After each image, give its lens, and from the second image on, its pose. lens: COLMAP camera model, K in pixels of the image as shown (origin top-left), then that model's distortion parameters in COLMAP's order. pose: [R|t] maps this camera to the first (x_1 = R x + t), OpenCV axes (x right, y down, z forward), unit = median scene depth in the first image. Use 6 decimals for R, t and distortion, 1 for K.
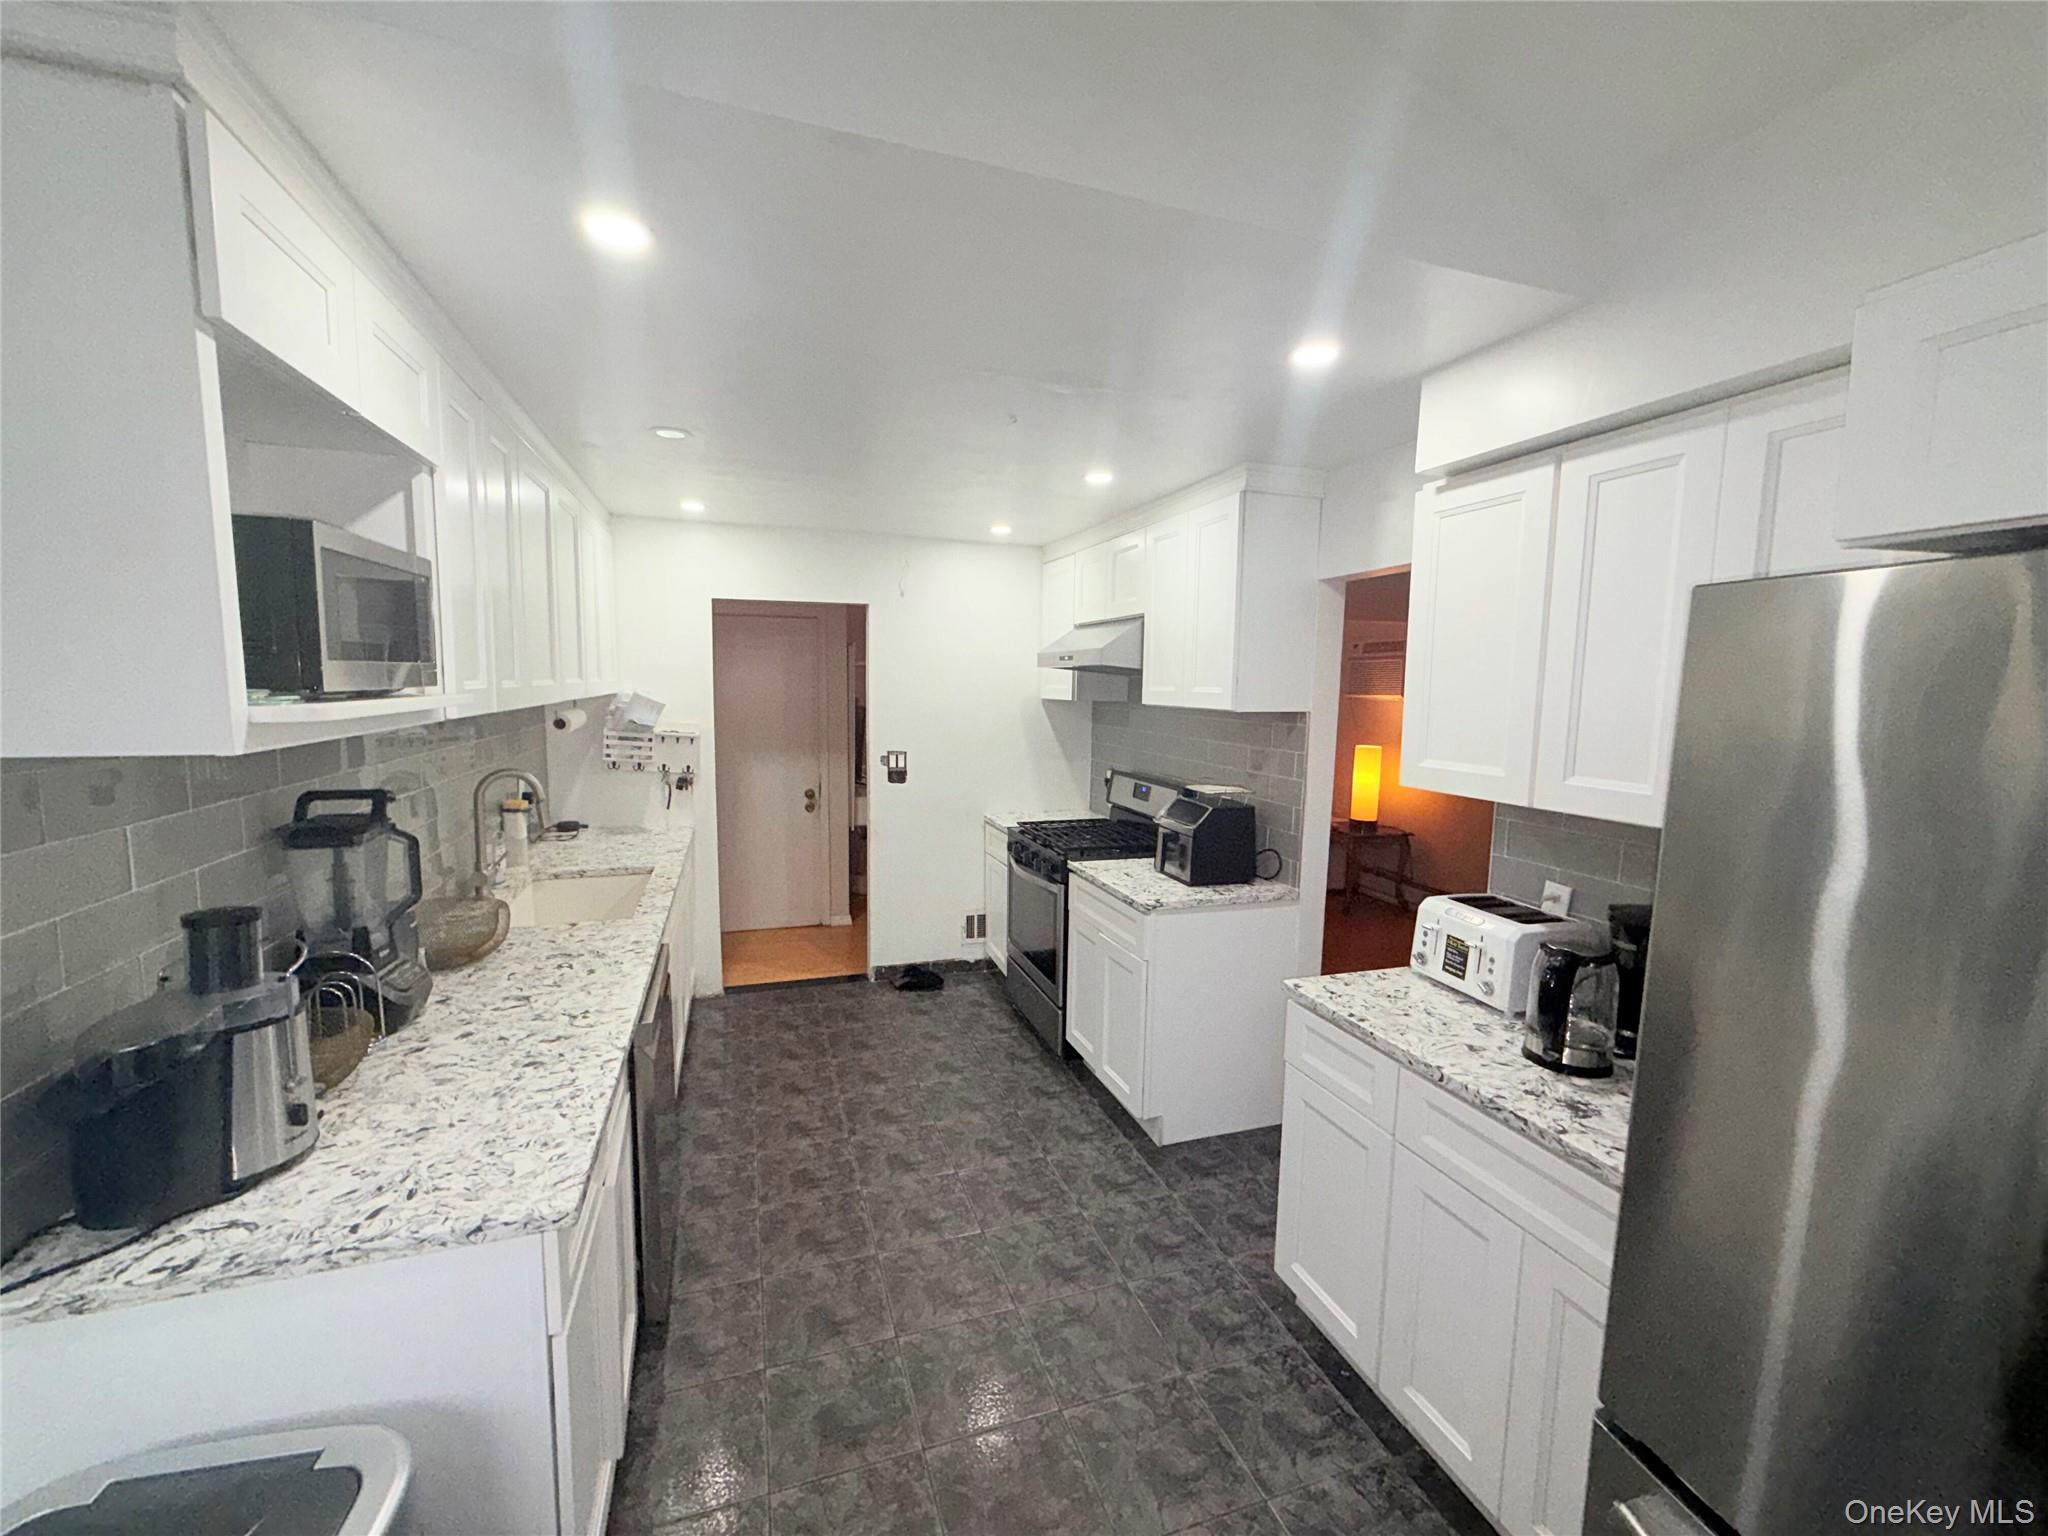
lens RADIAL K [[818.0, 0, 1018.1], [0, 818.0, 769.5], [0, 0, 1]] dist [0.000663, -0.000020]
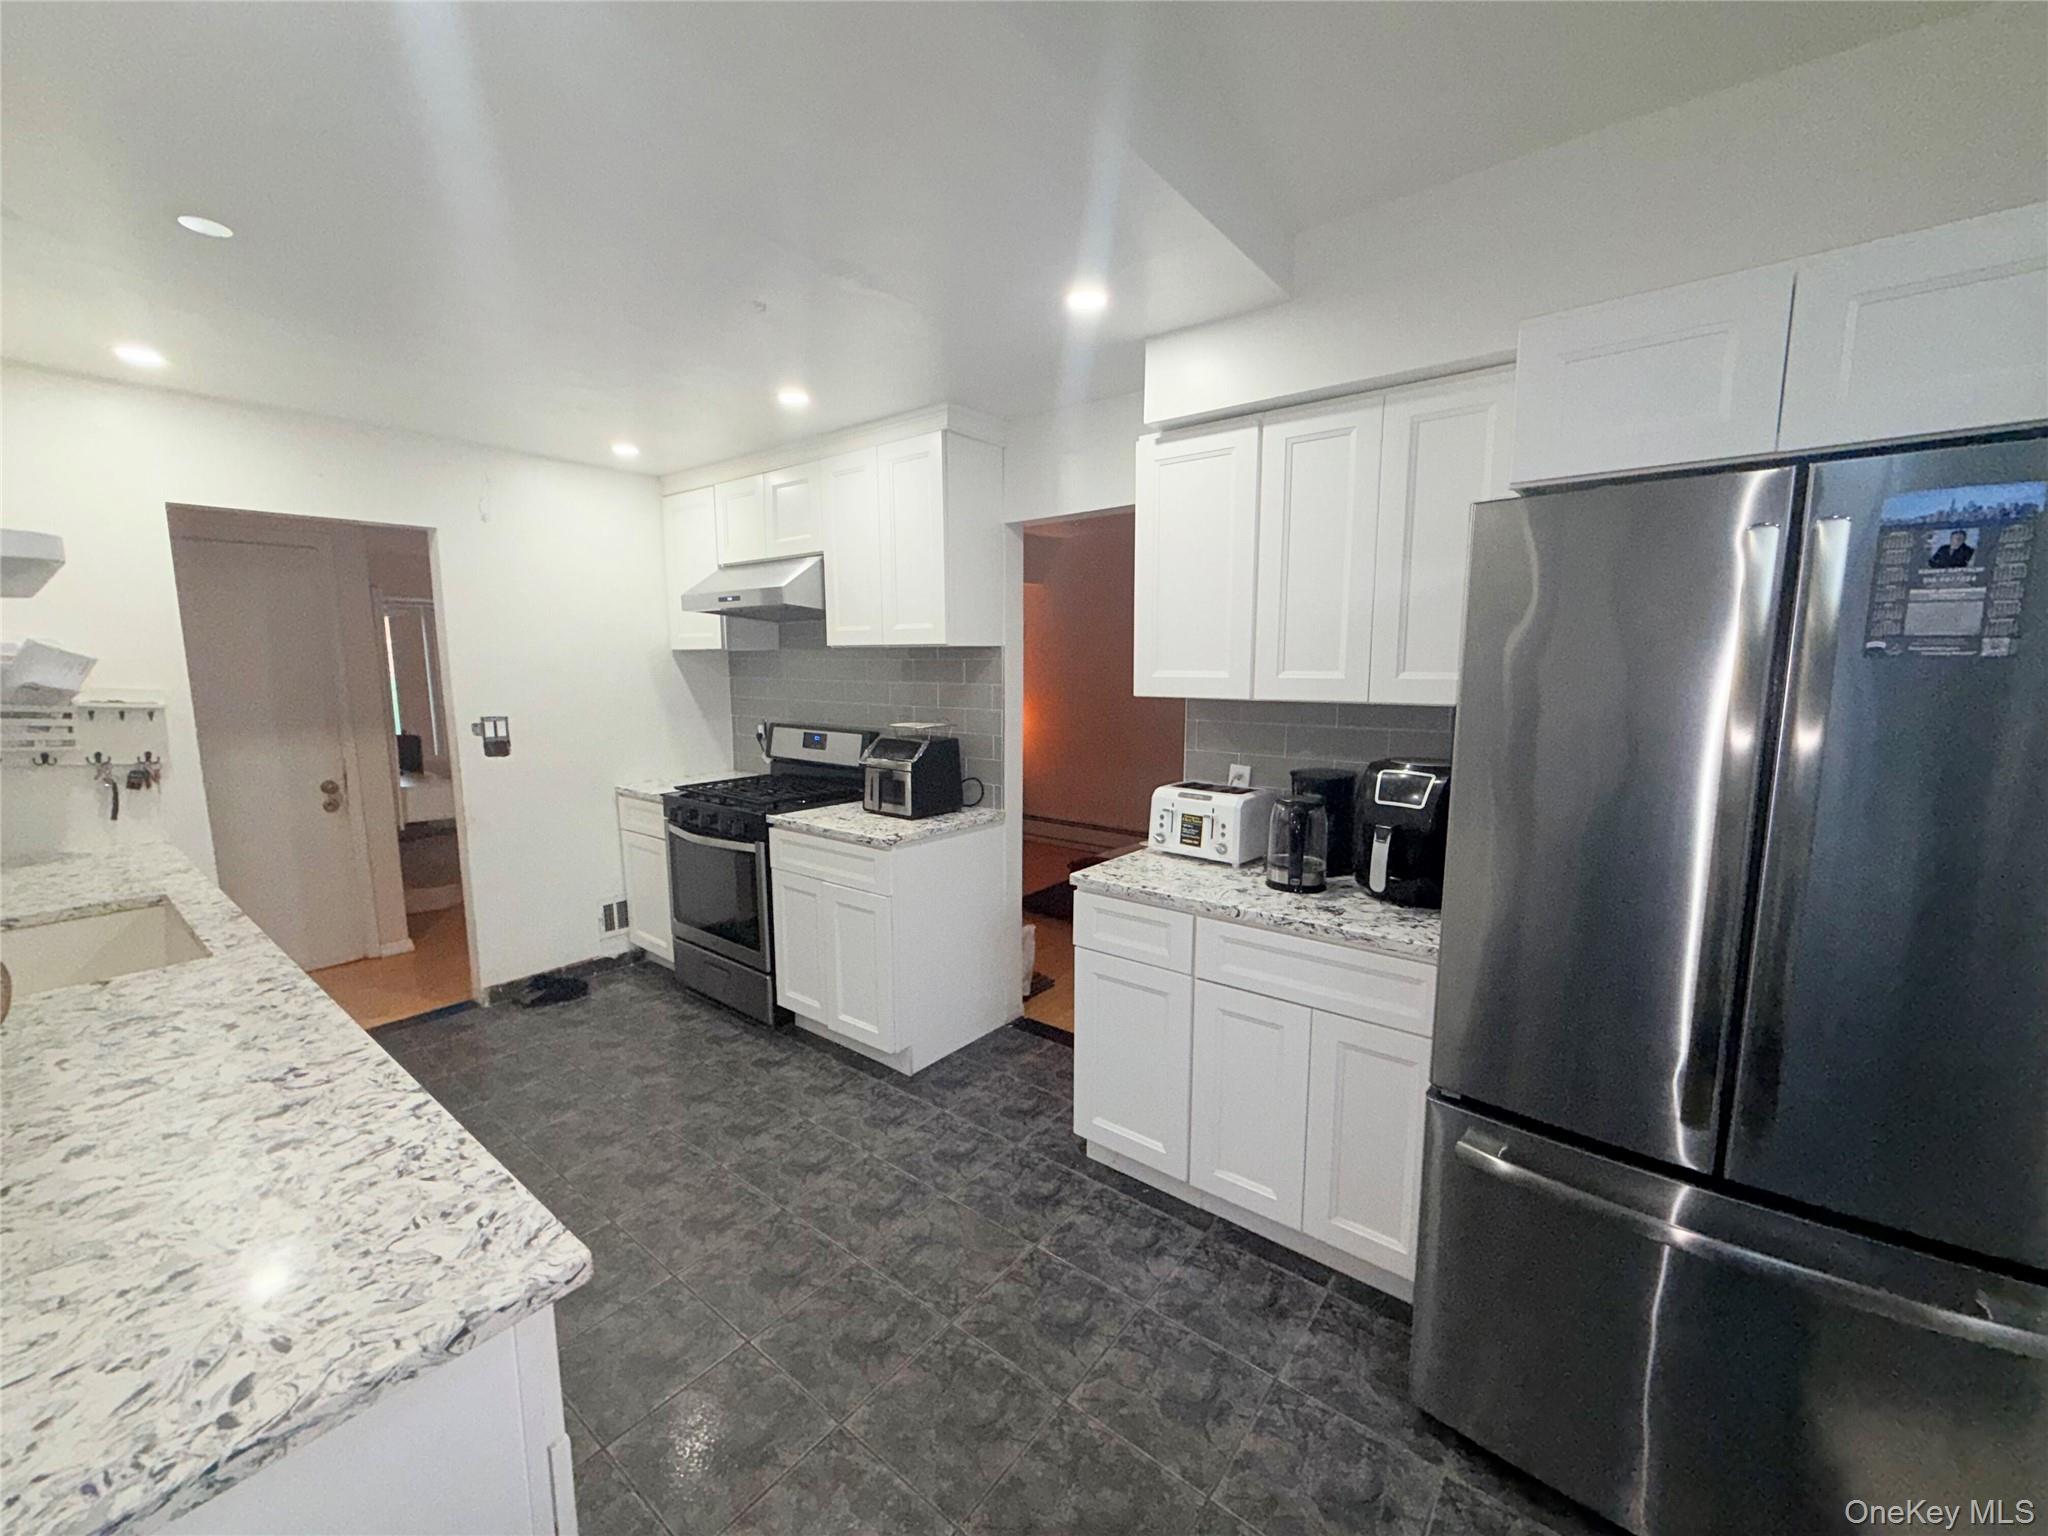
lens RADIAL K [[818.0, 0, 1018.1], [0, 818.0, 769.5], [0, 0, 1]] dist [0.000663, -0.000020]
pose [[0.841113, -0.091231, 0.533109, -0.268629], [0.073914, 0.995813, 0.053796, 0.043286], [-0.535784, -0.005844, 0.844335, 0.083932]]
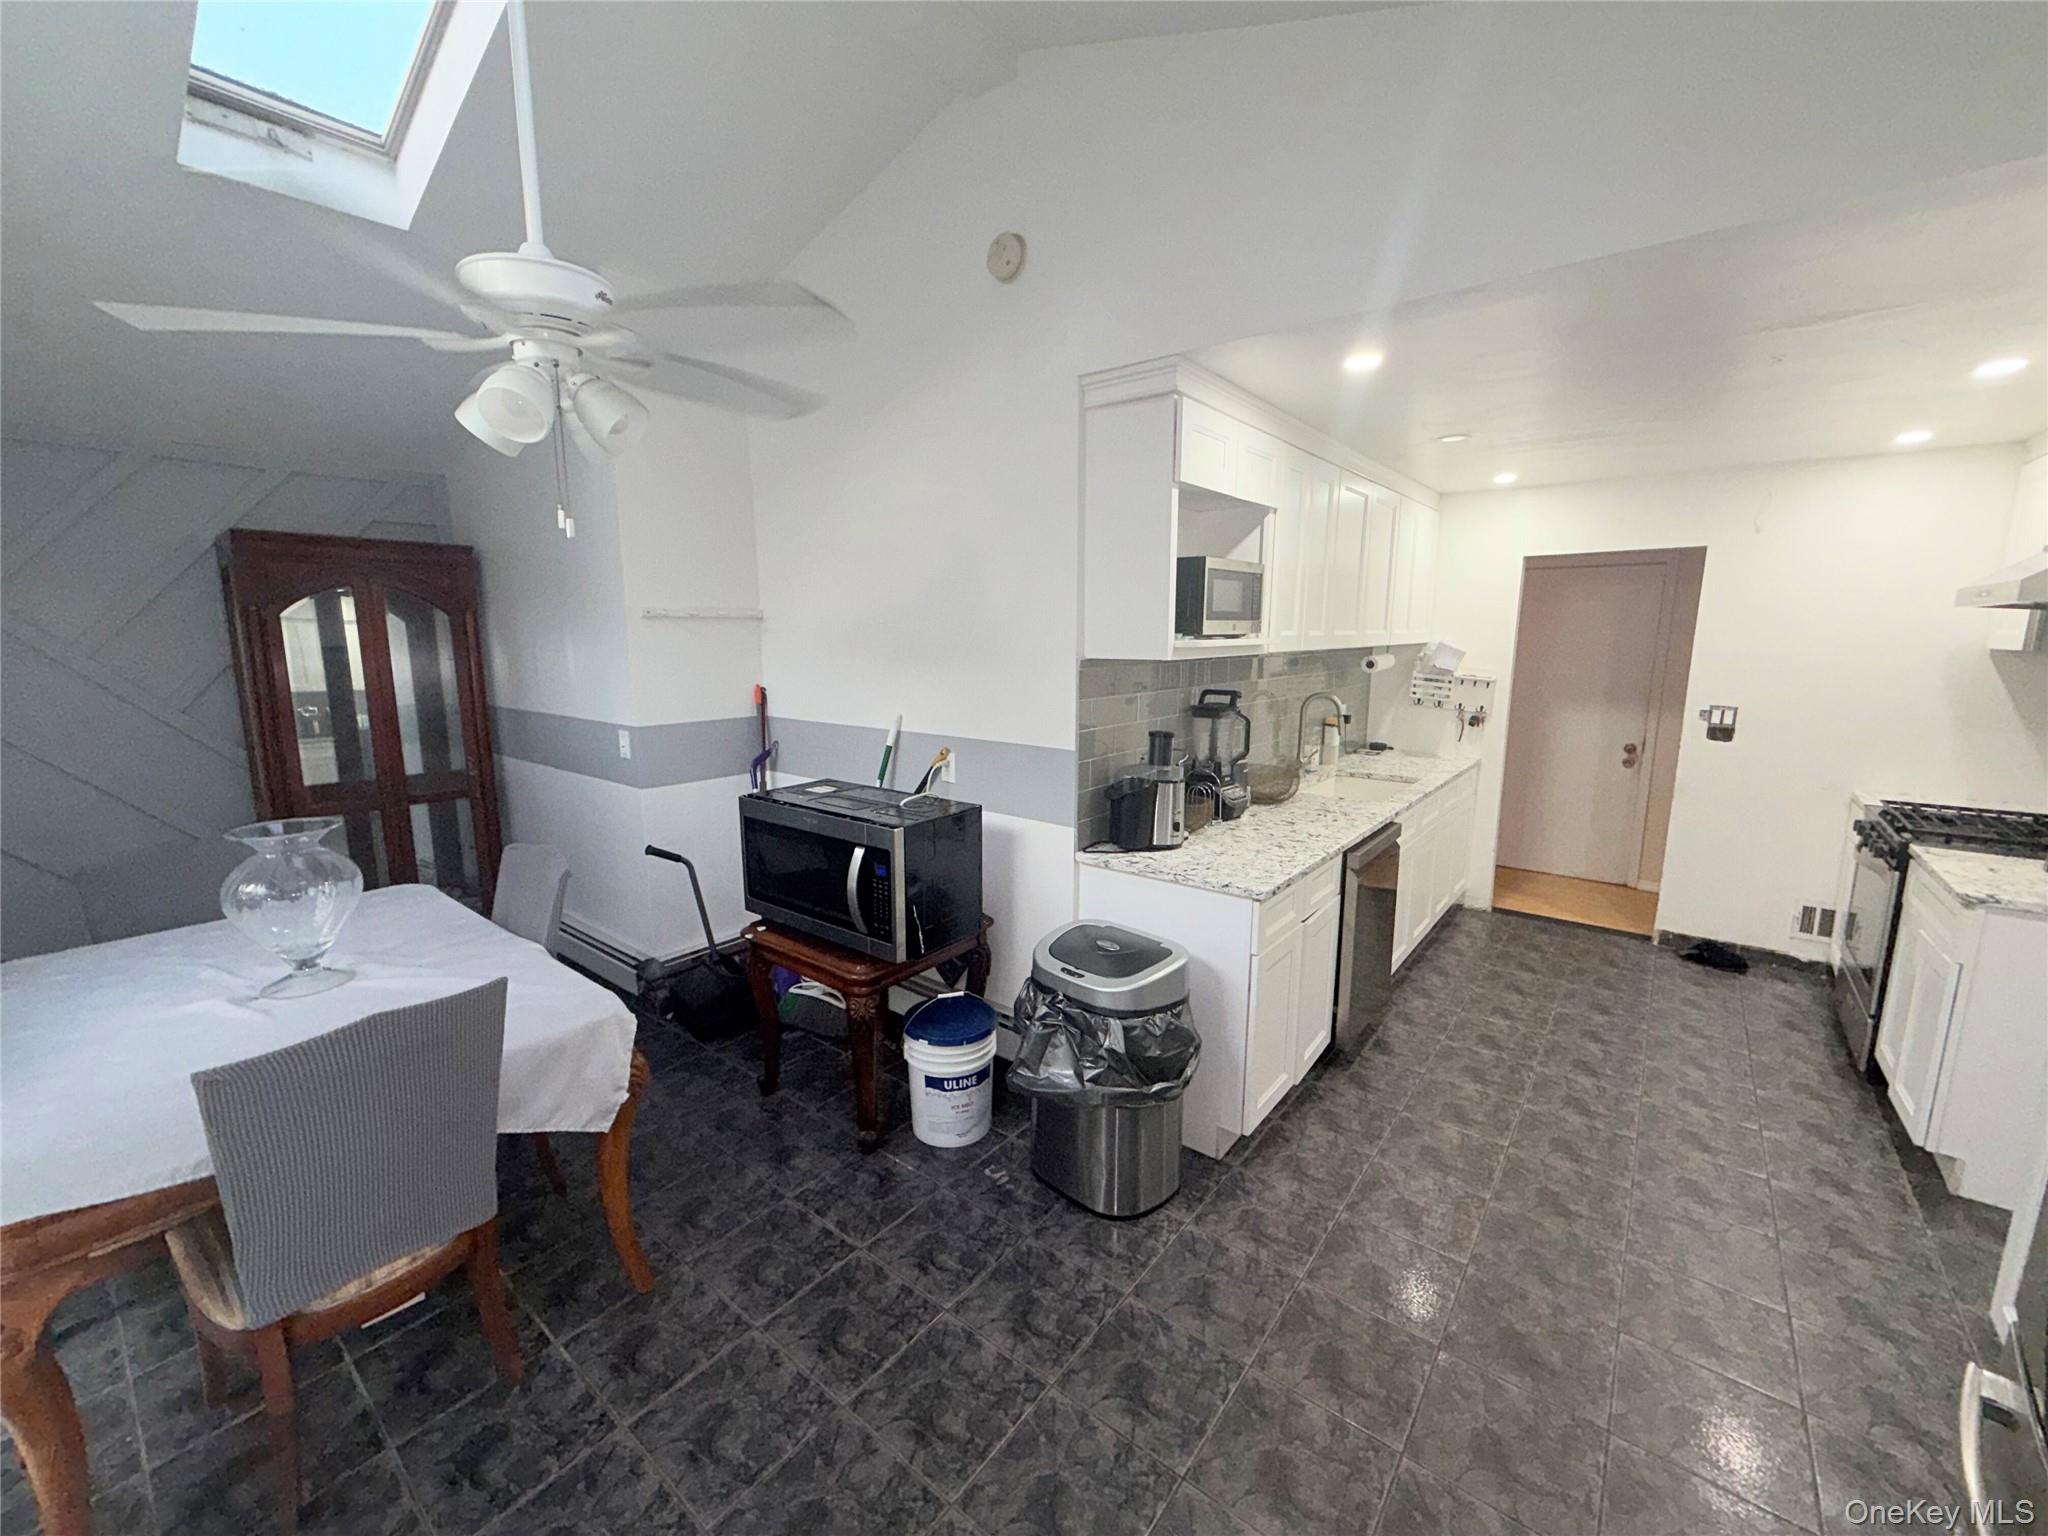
lens RADIAL K [[818.0, 0, 1018.1], [0, 818.0, 769.5], [0, 0, 1]] dist [0.000663, -0.000020]
pose [[0.537159, 0.125182, -0.834140, 0.361513], [-0.081930, 0.991993, 0.096111, 0.044501], [0.839492, 0.016714, 0.543115, -0.285263]]
